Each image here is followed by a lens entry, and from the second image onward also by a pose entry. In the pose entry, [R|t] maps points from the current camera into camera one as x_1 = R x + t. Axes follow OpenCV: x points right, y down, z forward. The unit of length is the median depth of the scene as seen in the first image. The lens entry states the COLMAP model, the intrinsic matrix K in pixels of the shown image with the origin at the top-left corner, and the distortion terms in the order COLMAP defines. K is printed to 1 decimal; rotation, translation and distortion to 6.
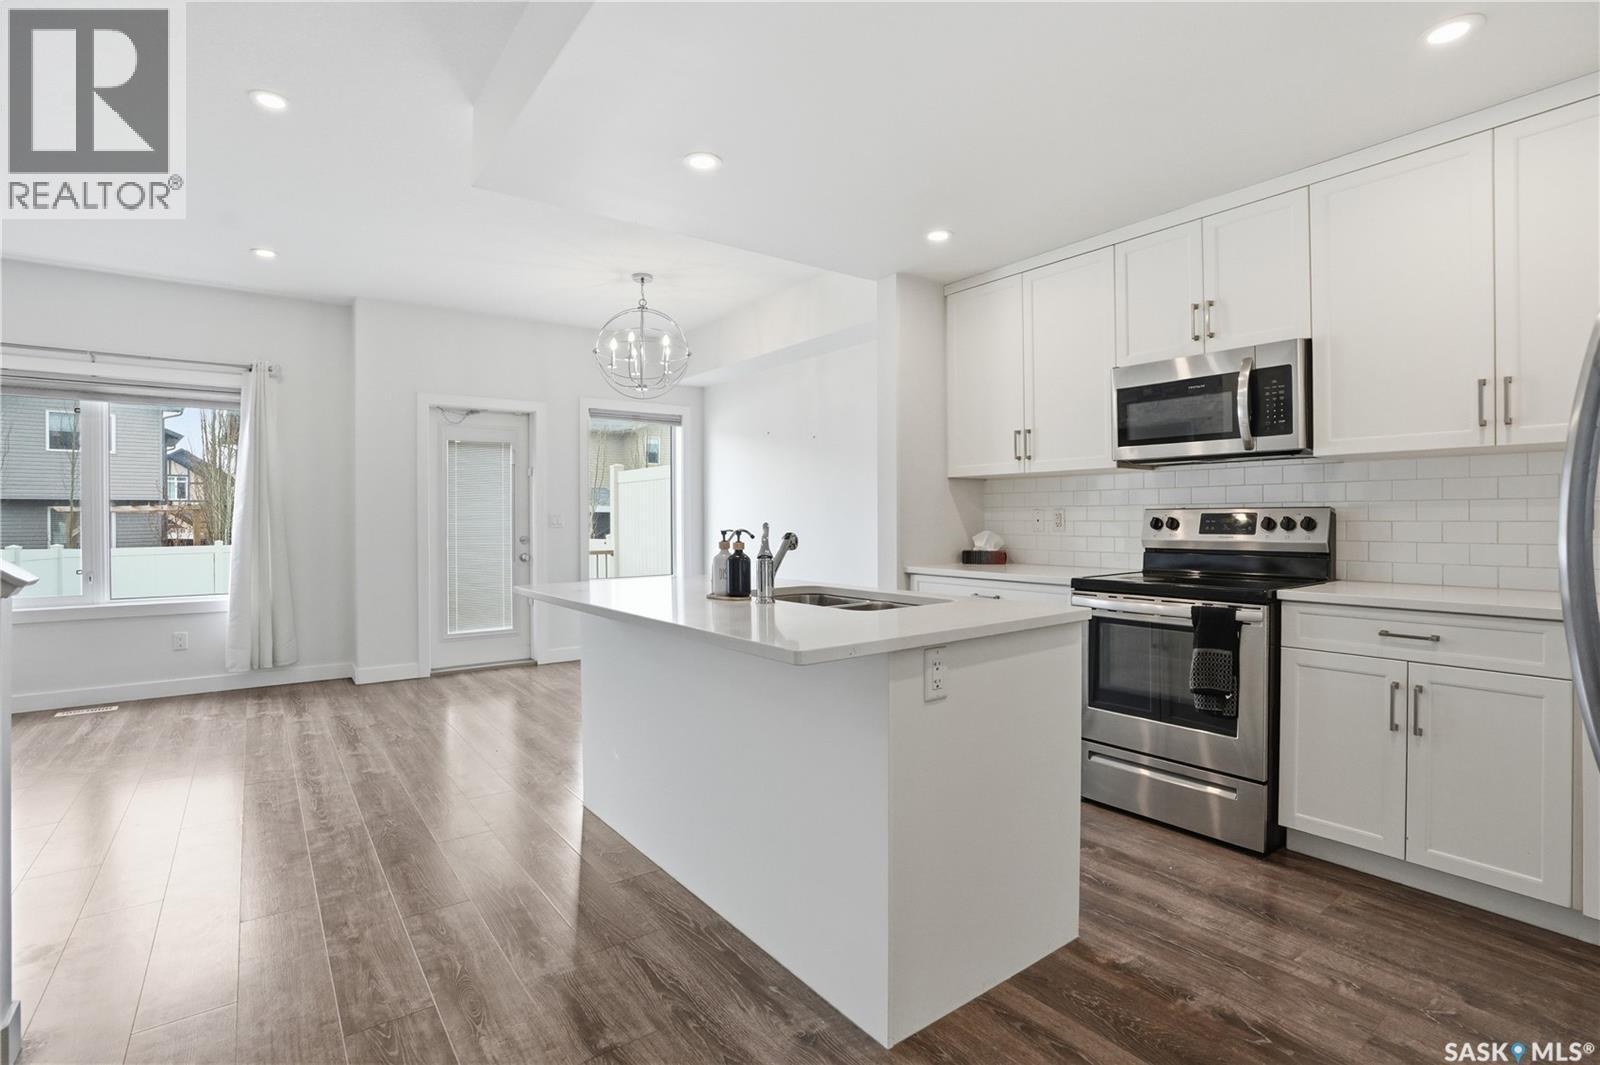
lens RADIAL K [[752.9, 0, 803.5], [0, 752.9, 521.7], [0, 0, 1]] dist [-0.069727, 0.025593]
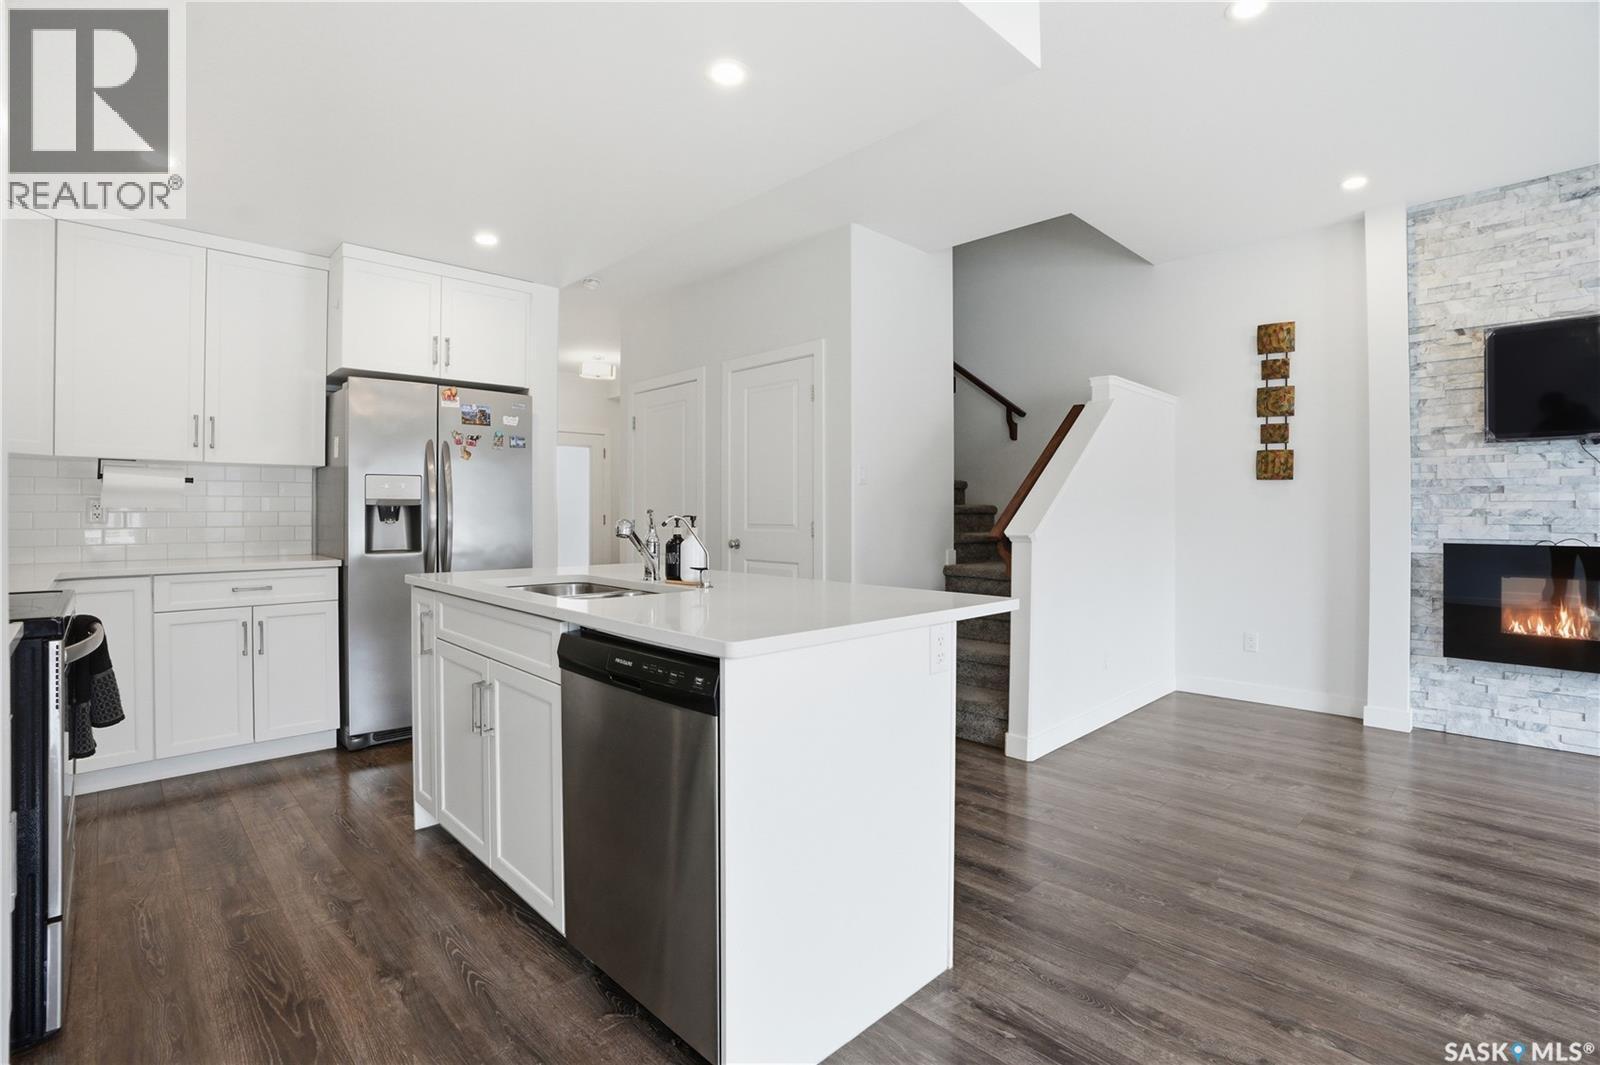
lens RADIAL K [[743.8, 0, 806.2], [0, 743.8, 515.2], [0, 0, 1]] dist [-0.067007, 0.022570]
pose [[-0.991607, 0.006257, -0.129139, -0.112014], [0.004958, 0.999934, 0.010373, 0.000277], [0.129195, 0.009646, -0.991572, 1.733955]]
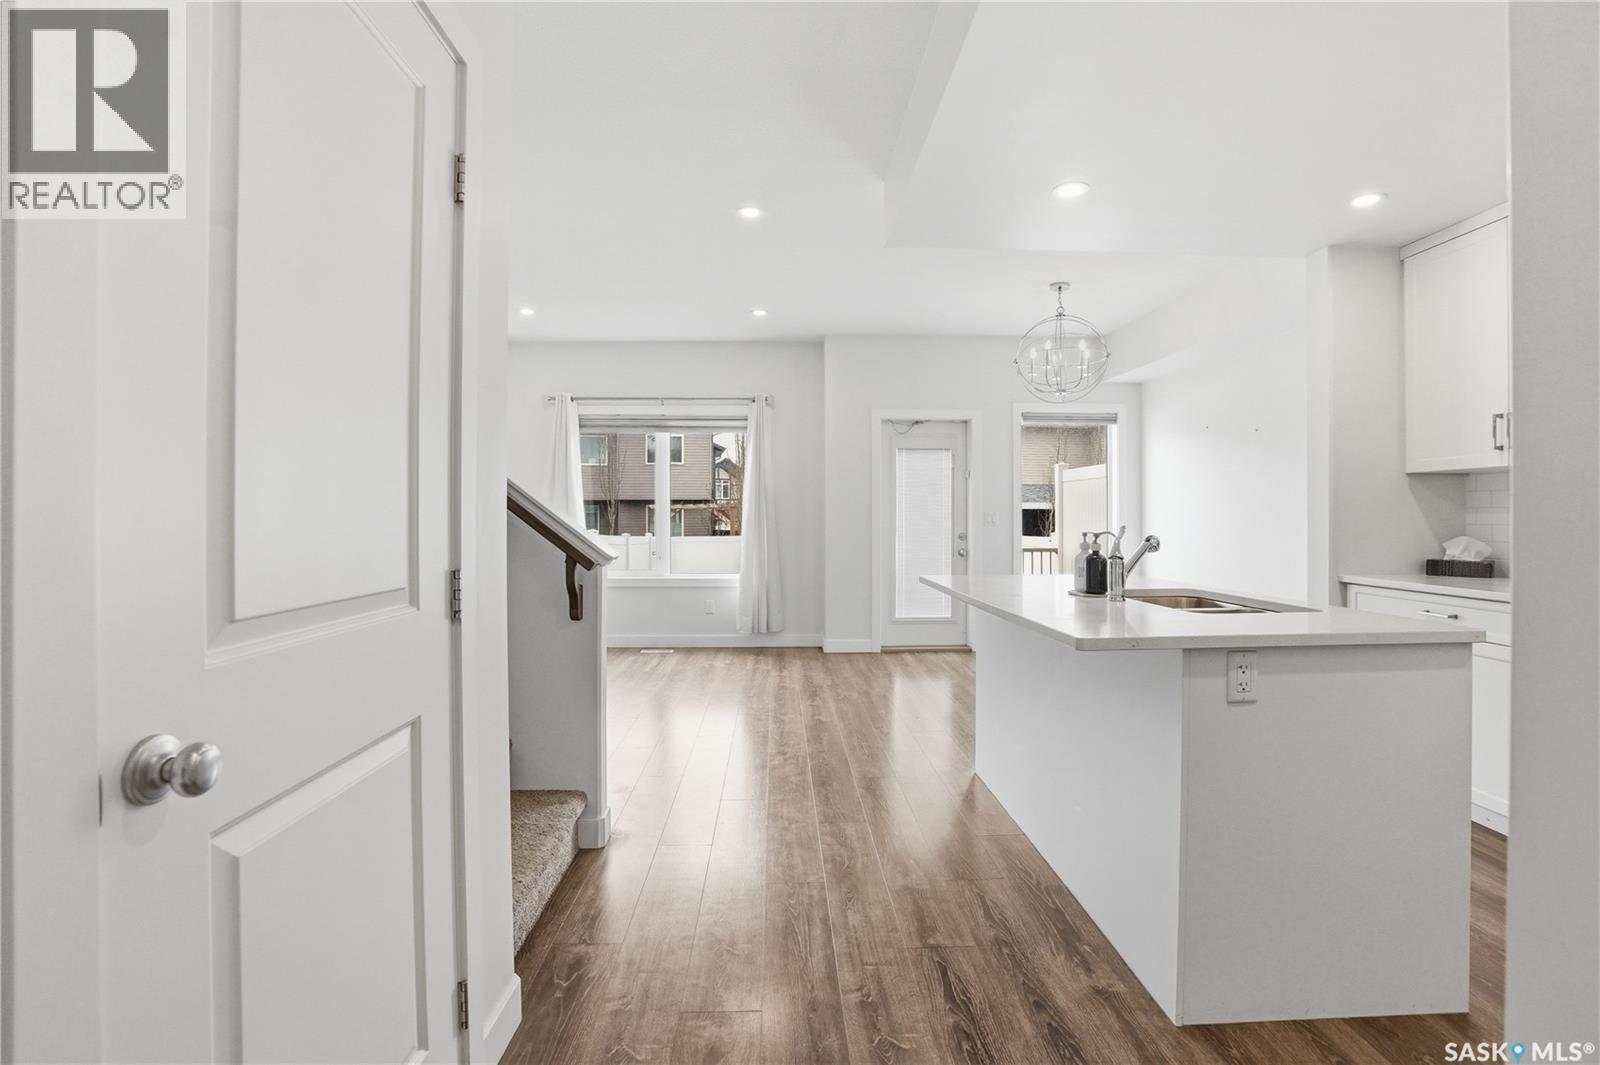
lens RADIAL K [[760.9, 0, 804.6], [0, 760.9, 517.8], [0, 0, 1]] dist [-0.071461, 0.025889]
pose [[0.821134, 0.006405, -0.570700, 0.159180], [-0.006708, 0.999976, 0.001572, -0.007103], [0.570696, 0.002537, 0.821157, -0.104485]]
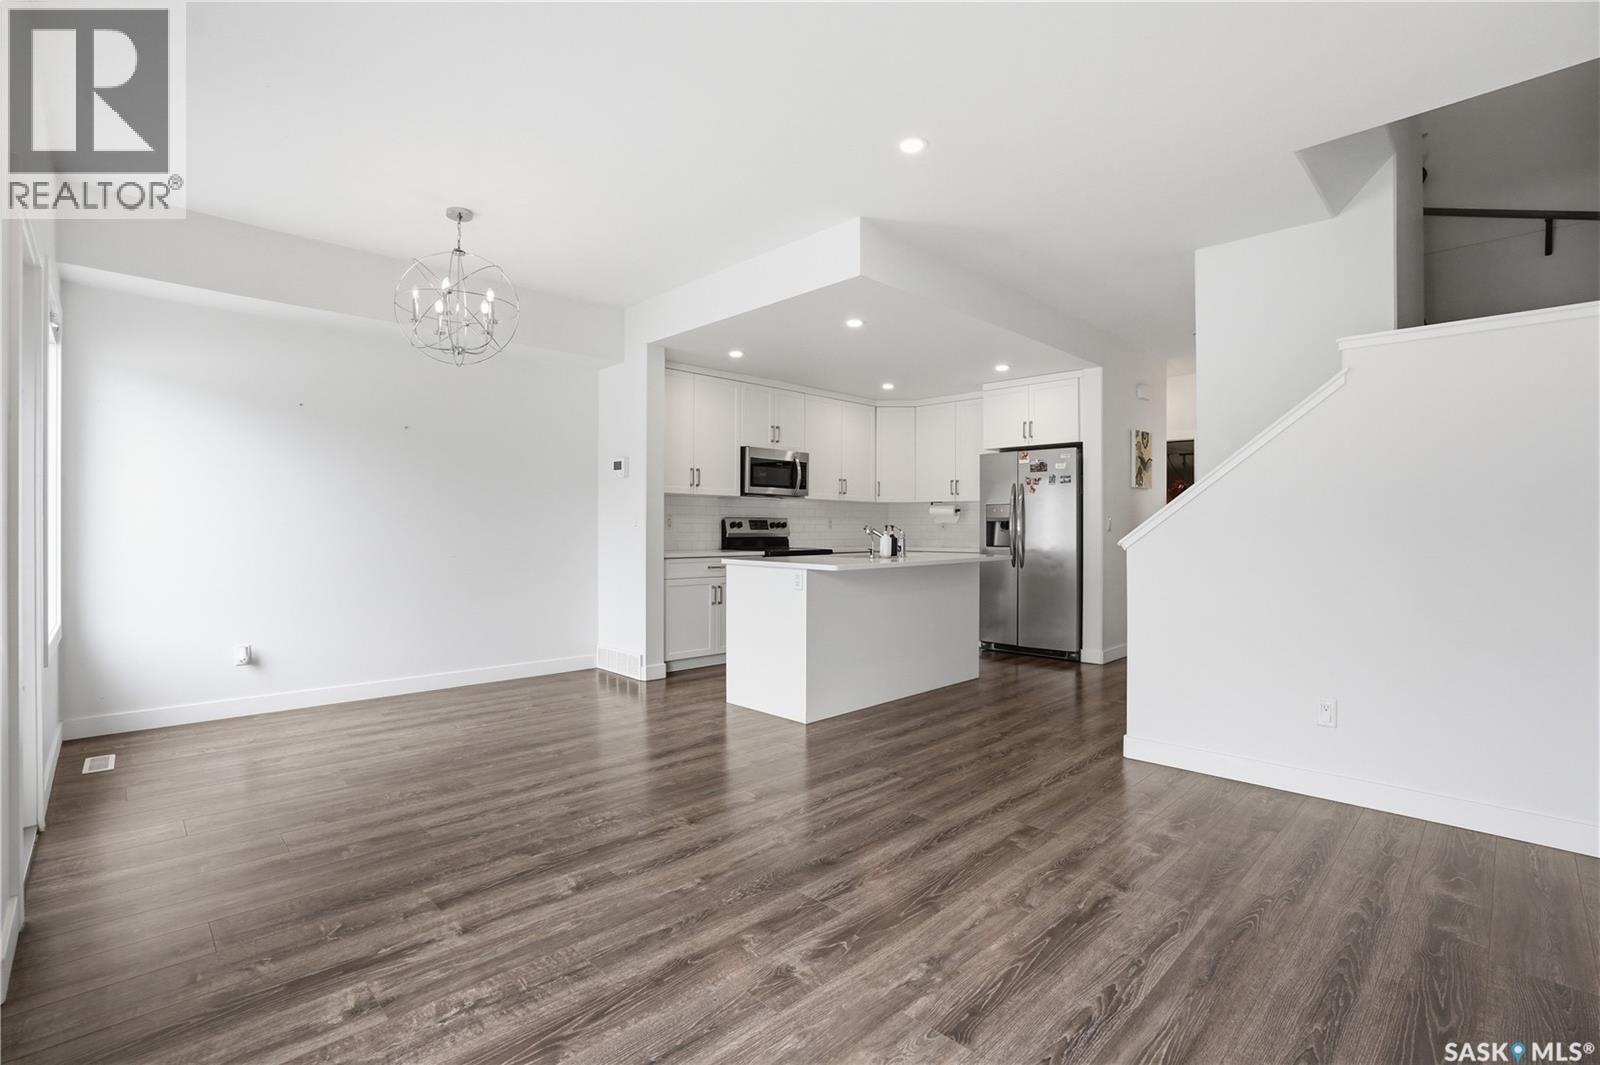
lens RADIAL K [[743.8, 0, 806.2], [0, 743.8, 515.2], [0, 0, 1]] dist [-0.067007, 0.022570]
pose [[-0.138476, 0.022568, 0.990109, -1.831949], [0.002224, 0.999745, -0.022476, 0.026302], [-0.990363, -0.000911, -0.138490, 1.308147]]
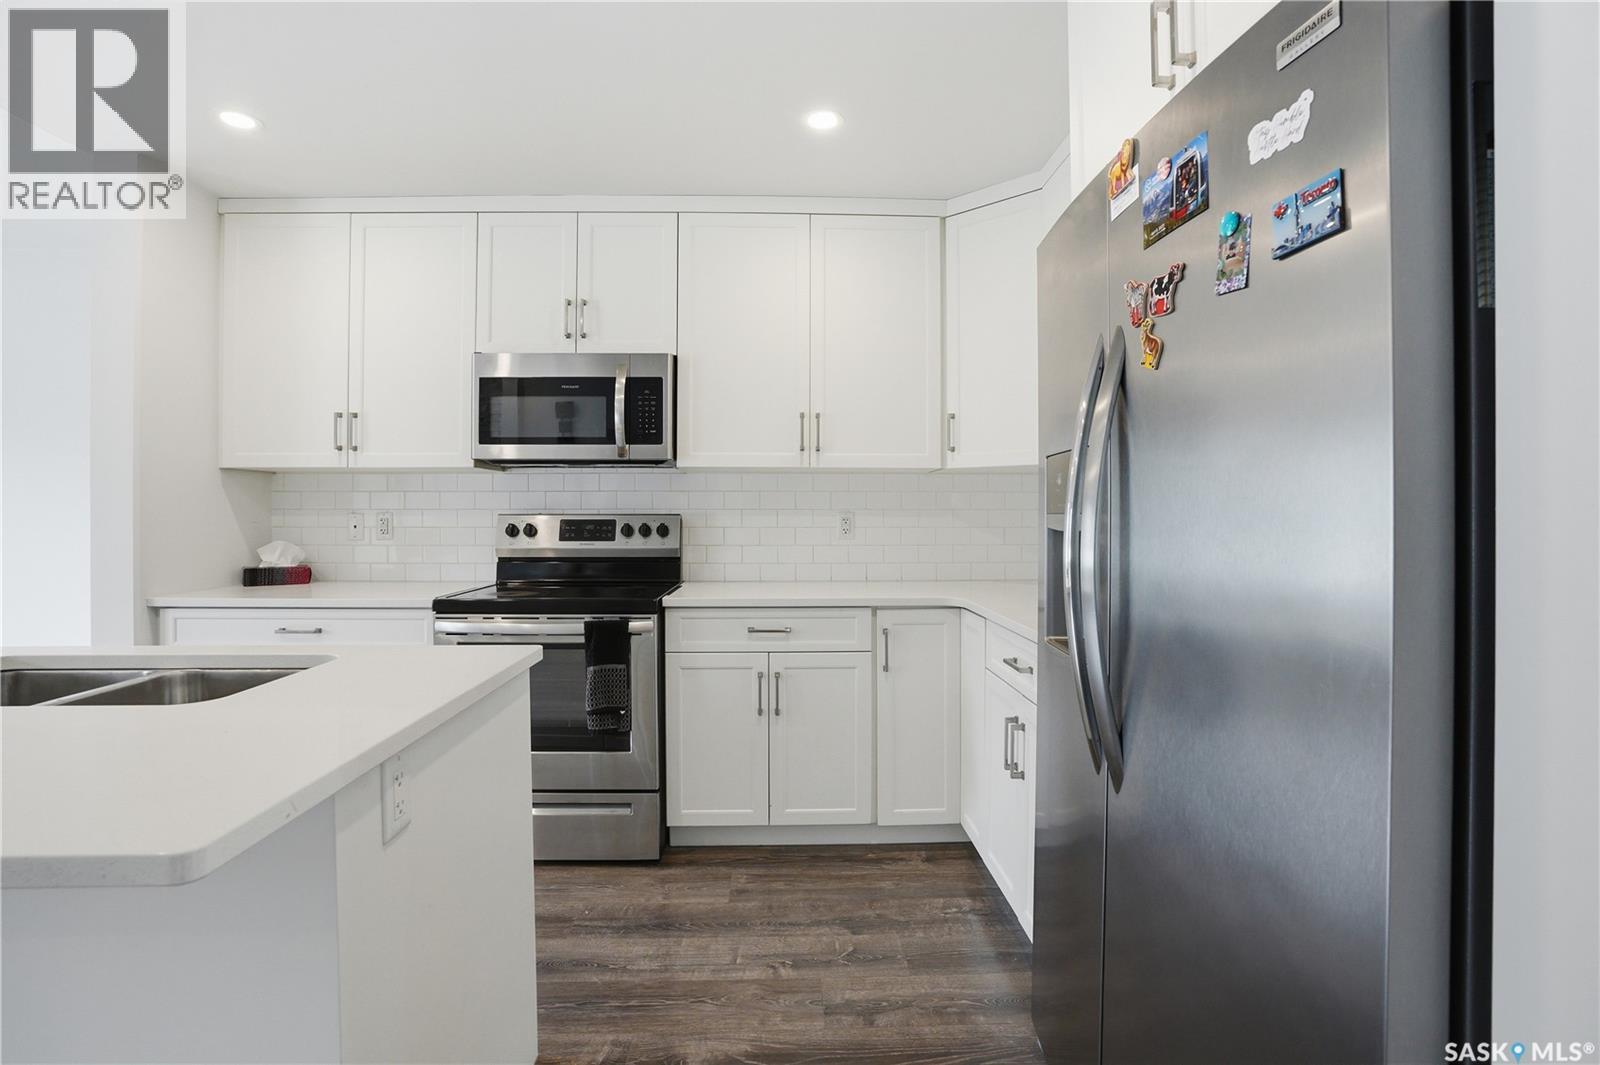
lens RADIAL K [[743.8, 0, 806.2], [0, 743.8, 515.2], [0, 0, 1]] dist [-0.067007, 0.022570]
pose [[0.570035, 0.001618, 0.821619, -0.075520], [0.001217, 0.999995, -0.002813, -0.016081], [-0.821619, 0.002603, 0.570030, 0.226248]]
